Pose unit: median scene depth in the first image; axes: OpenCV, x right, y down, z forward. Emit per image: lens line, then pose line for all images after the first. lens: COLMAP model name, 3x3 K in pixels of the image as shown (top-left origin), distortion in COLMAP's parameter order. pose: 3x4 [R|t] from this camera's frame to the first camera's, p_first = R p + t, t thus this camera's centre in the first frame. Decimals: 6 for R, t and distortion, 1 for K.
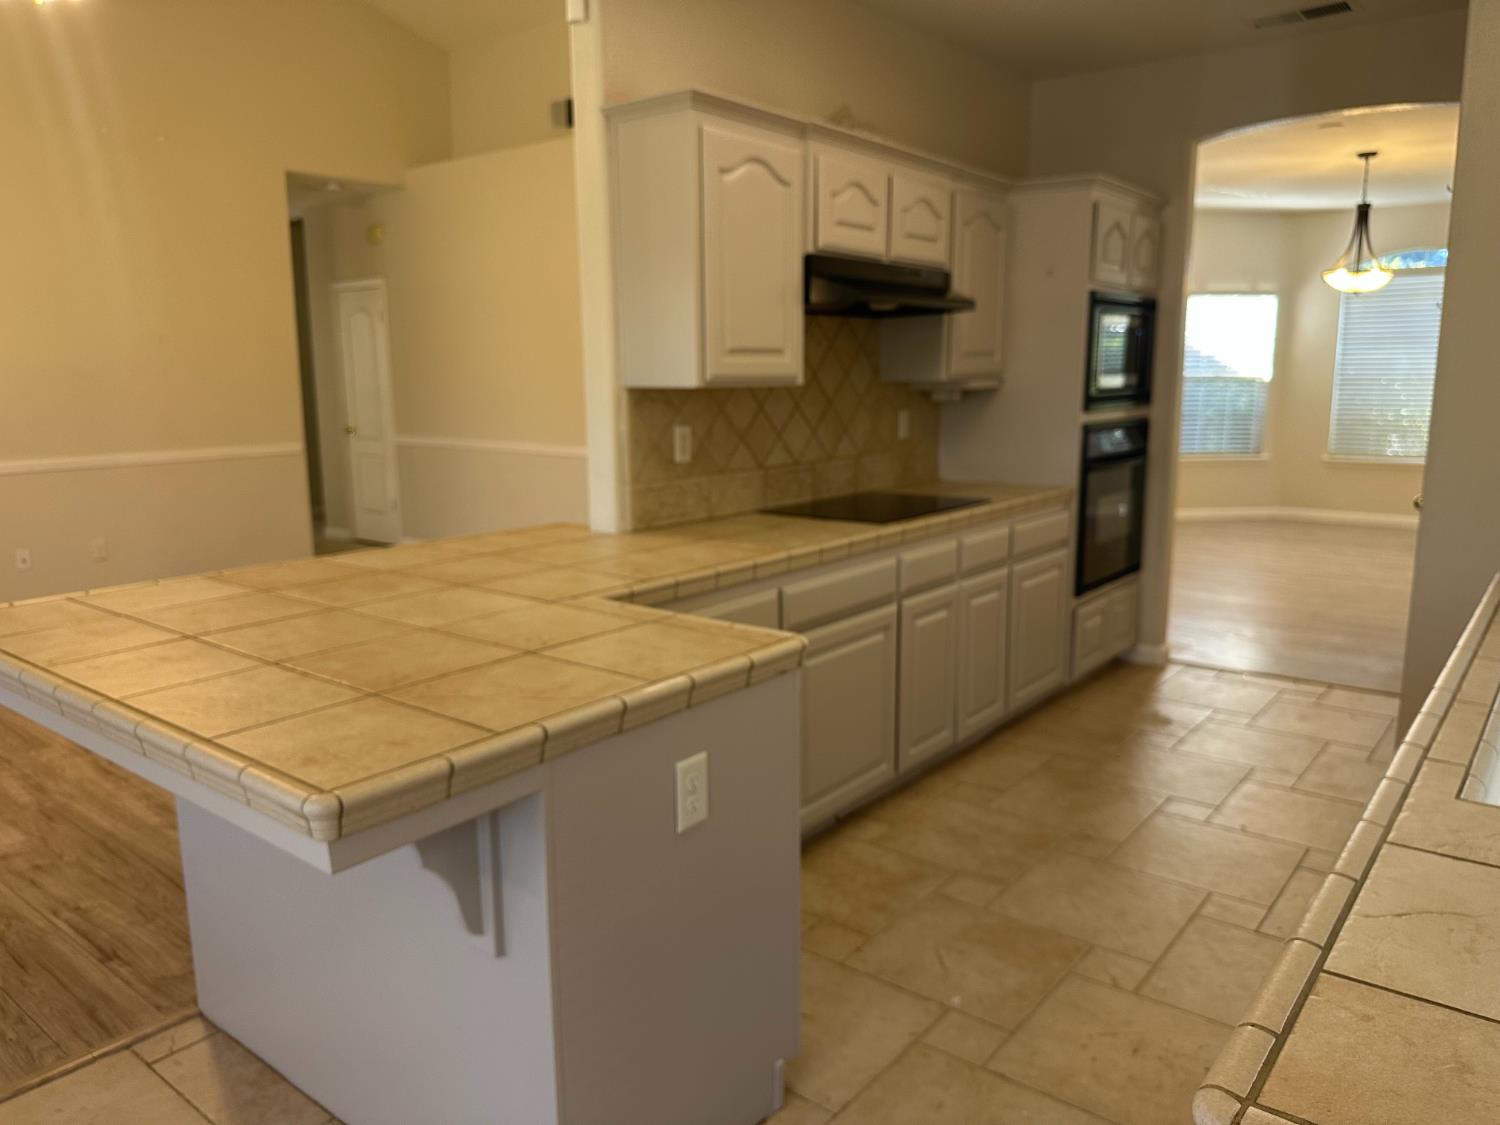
lens RADIAL K [[1075.1, 0, 750.0], [0, 1075.1, 562.5], [0, 0, 1]] dist [0.072061, -0.150157]
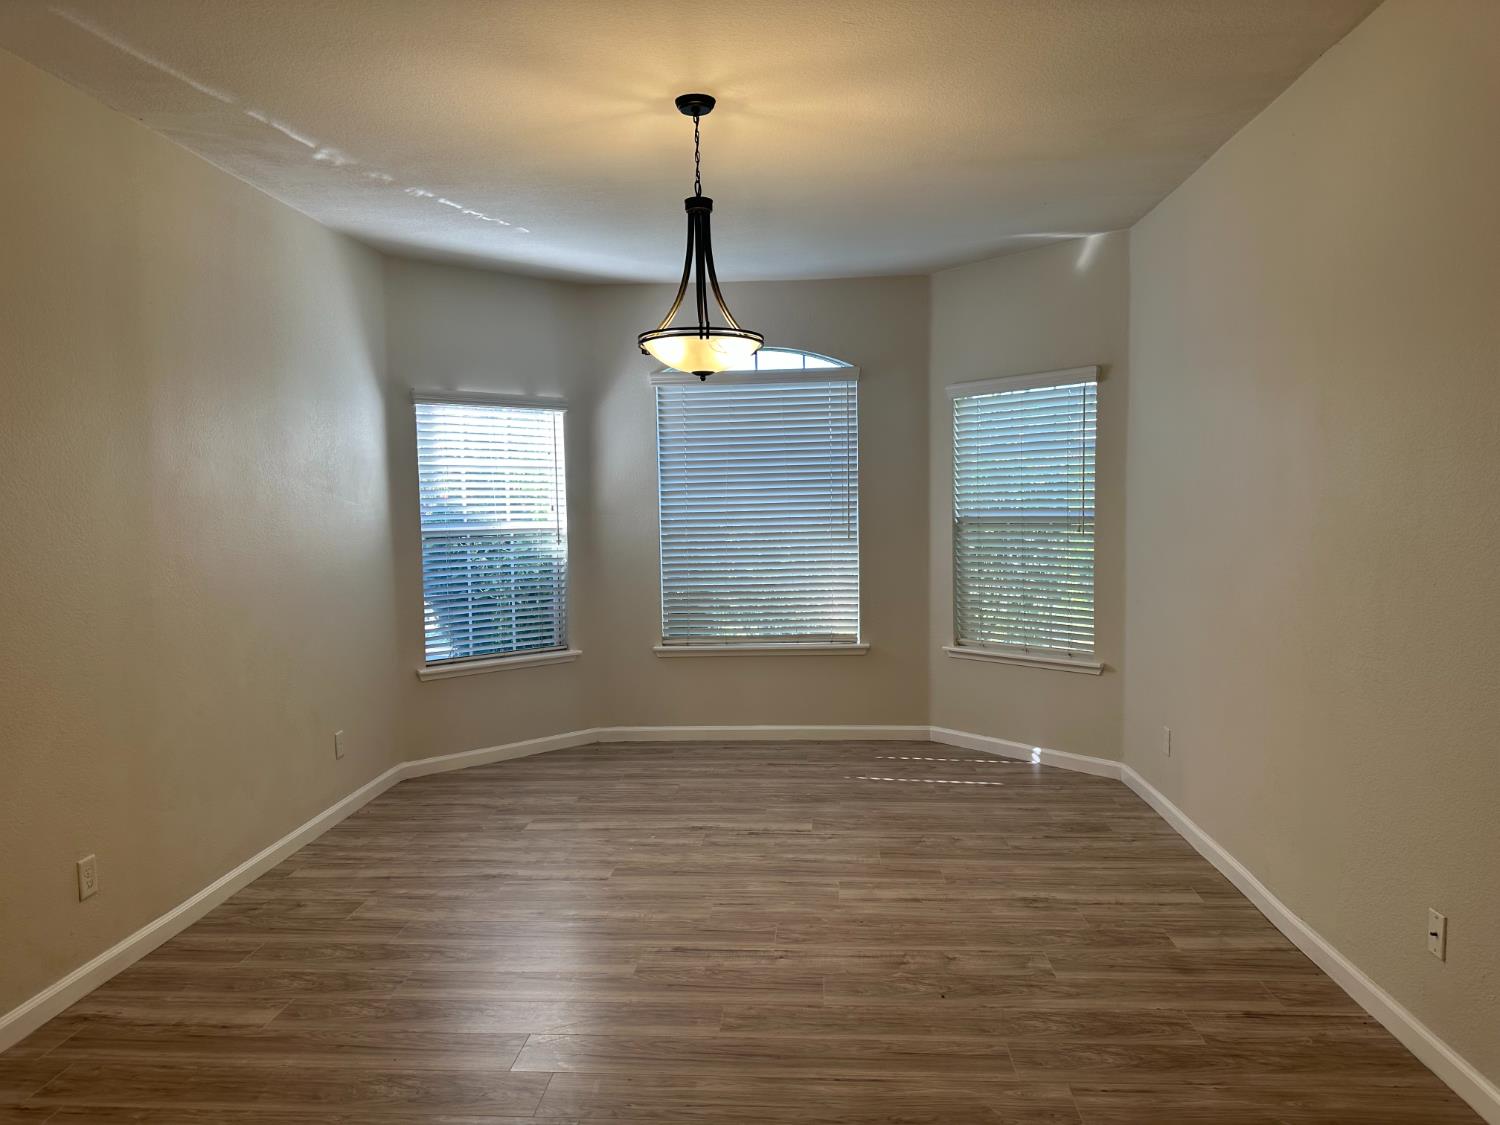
lens RADIAL K [[1045.4, 0, 750.0], [0, 1045.4, 562.5], [0, 0, 1]] dist [0.176034, -0.285394]
pose [[0.820816, -0.045066, 0.569413, 0.495120], [0.117418, 0.988905, -0.090992, -0.192723], [-0.558994, 0.141547, 0.817000, 1.006125]]
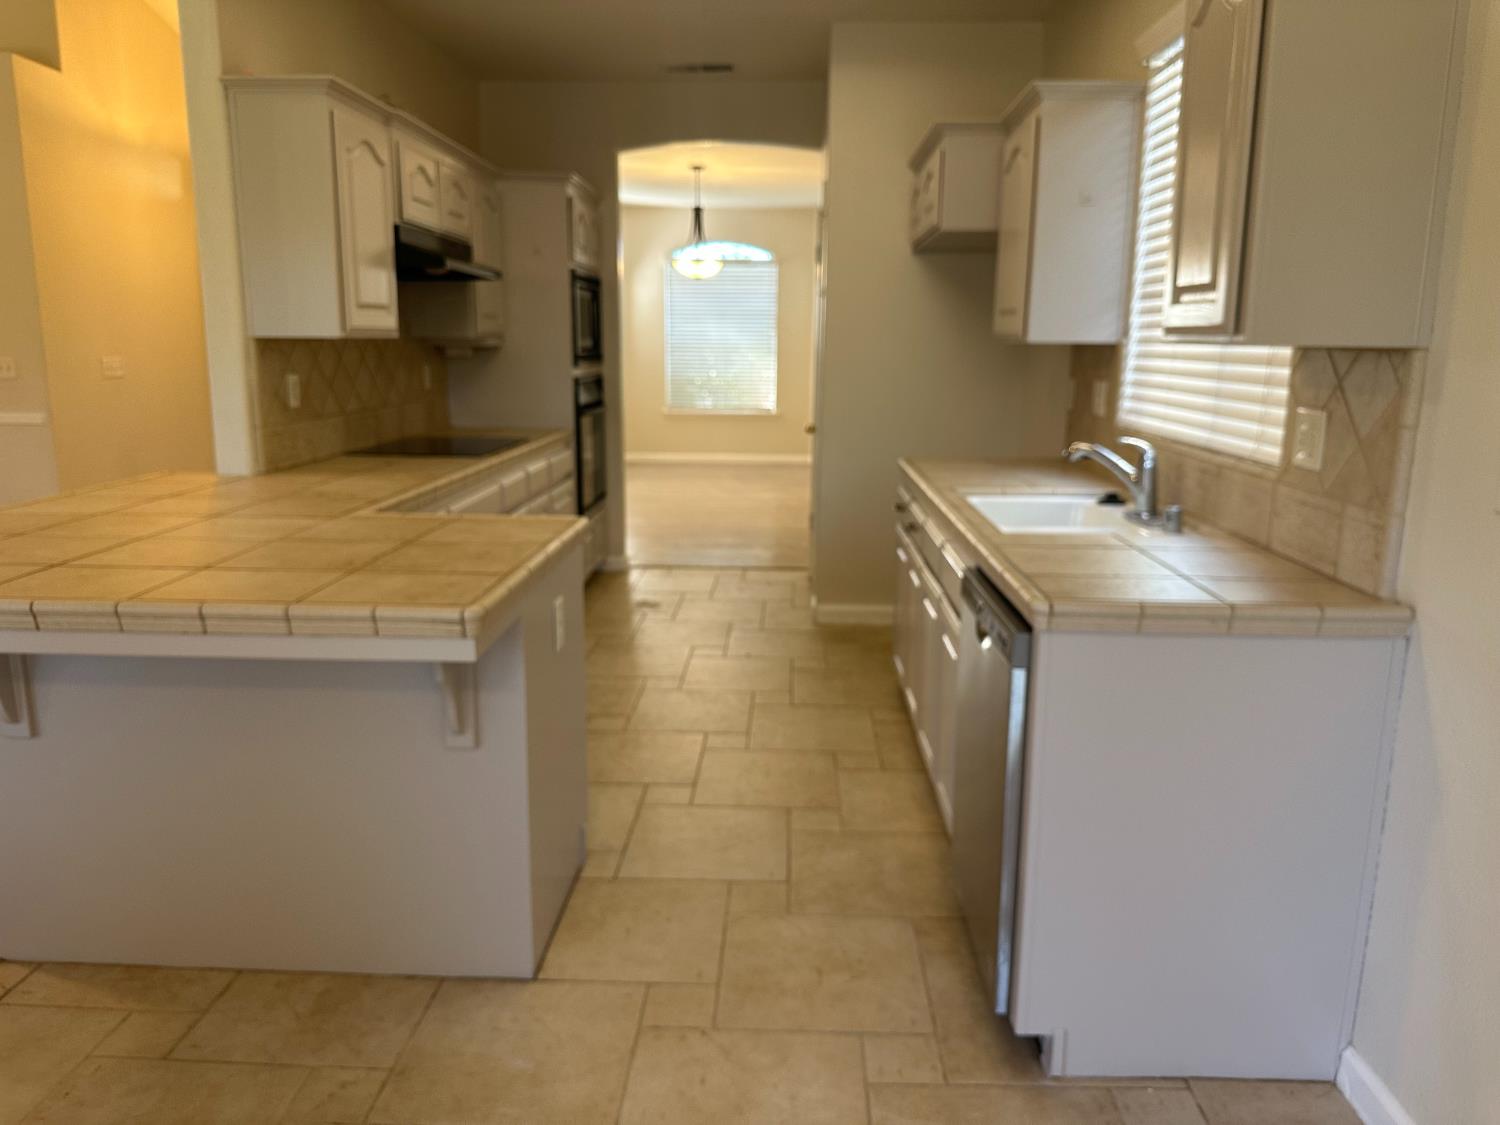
lens RADIAL K [[1075.1, 0, 750.0], [0, 1075.1, 562.5], [0, 0, 1]] dist [0.072061, -0.150157]
pose [[0.808740, -0.102435, 0.579177, -0.274222], [0.084883, 0.994736, 0.057404, 0.030105], [-0.582008, 0.002737, 0.813178, -0.123358]]
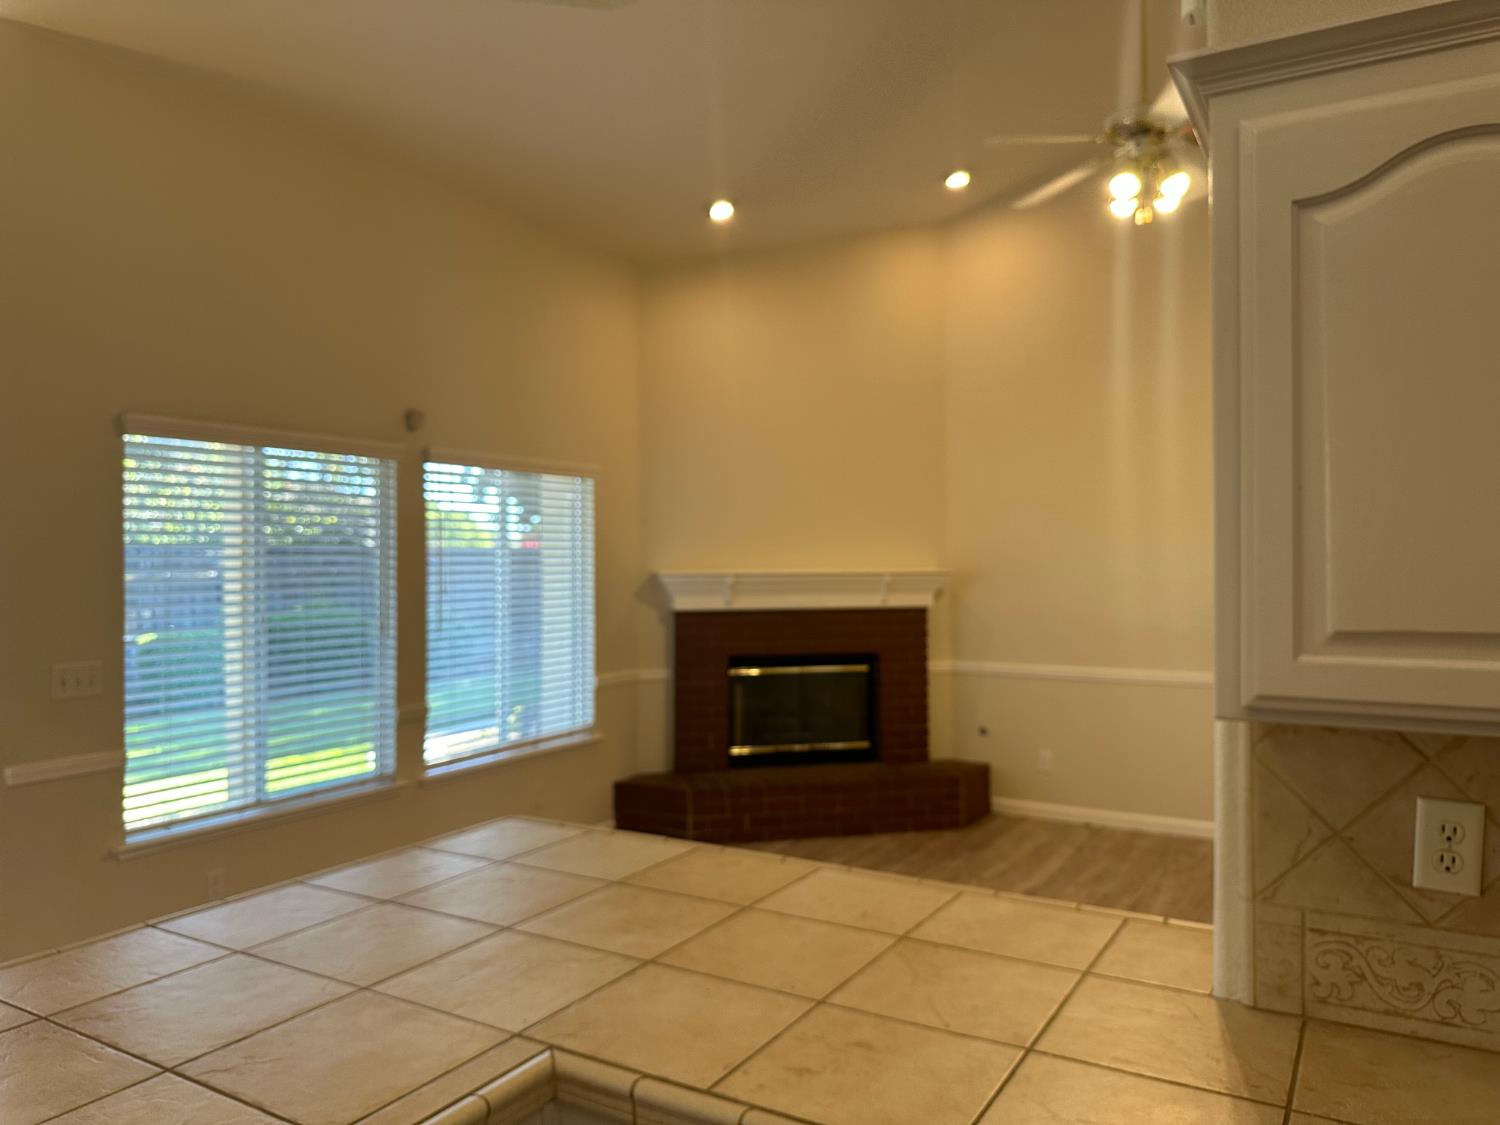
lens RADIAL K [[1075.1, 0, 750.0], [0, 1075.1, 562.5], [0, 0, 1]] dist [0.072061, -0.150157]
pose [[0.141592, 0.007258, -0.989898, 0.243364], [-0.169250, 0.985427, -0.016984, -0.132848], [0.975349, 0.169946, 0.140757, 0.538639]]
